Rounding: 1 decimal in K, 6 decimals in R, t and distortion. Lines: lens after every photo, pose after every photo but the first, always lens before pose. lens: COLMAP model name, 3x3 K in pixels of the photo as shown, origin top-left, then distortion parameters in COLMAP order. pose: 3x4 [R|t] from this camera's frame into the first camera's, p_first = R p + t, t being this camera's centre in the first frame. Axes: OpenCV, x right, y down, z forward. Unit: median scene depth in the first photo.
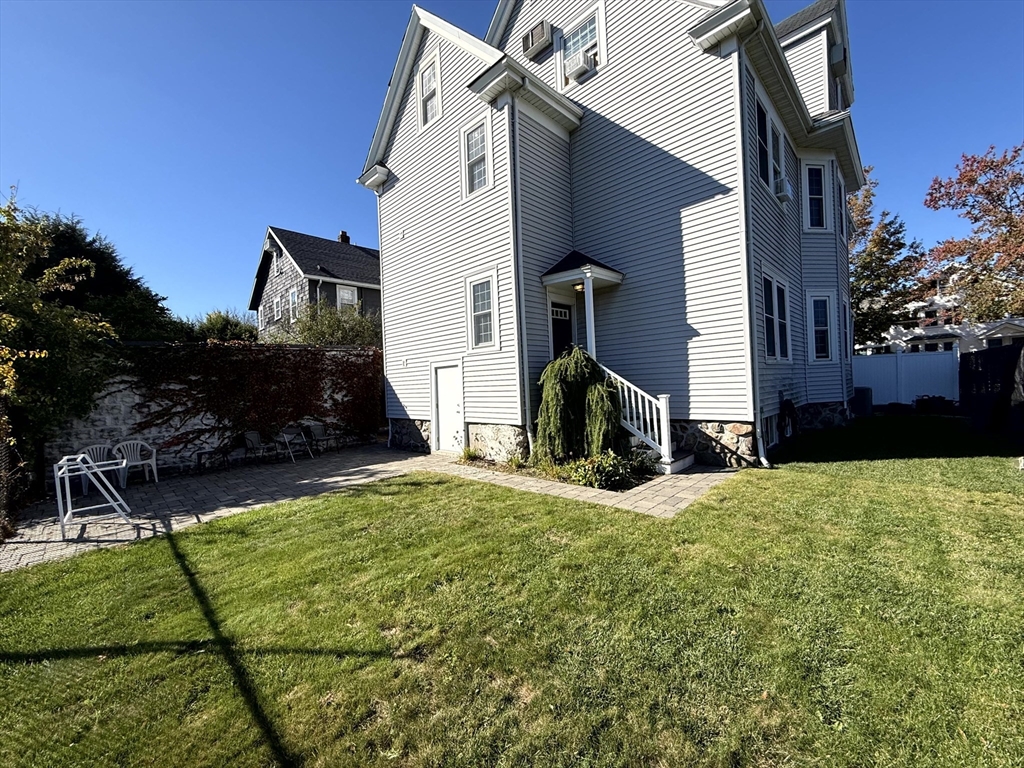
lens RADIAL K [[408.5, 0, 512.0], [0, 408.5, 384.0], [0, 0, 1]] dist [0.000774, -0.000264]
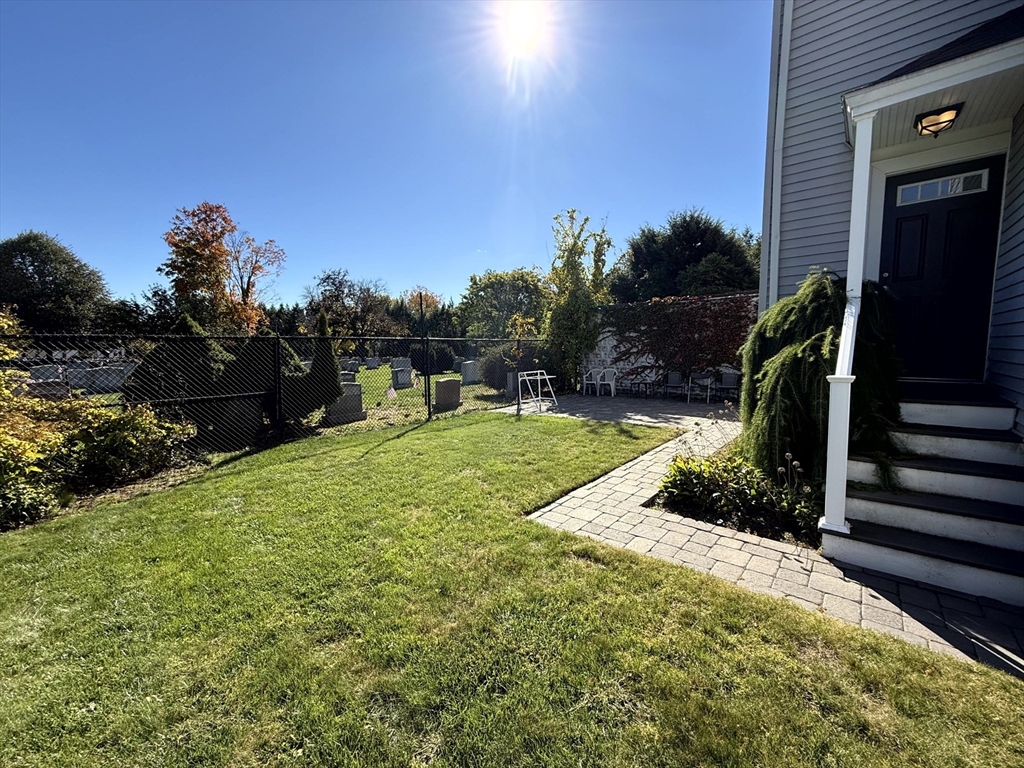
lens RADIAL K [[408.5, 0, 512.0], [0, 408.5, 384.0], [0, 0, 1]] dist [0.000774, -0.000264]
pose [[0.055797, 0.132768, -0.989575, 0.589674], [0.011016, 0.990977, 0.133577, -0.017147], [0.998381, -0.018355, 0.053831, 0.492124]]
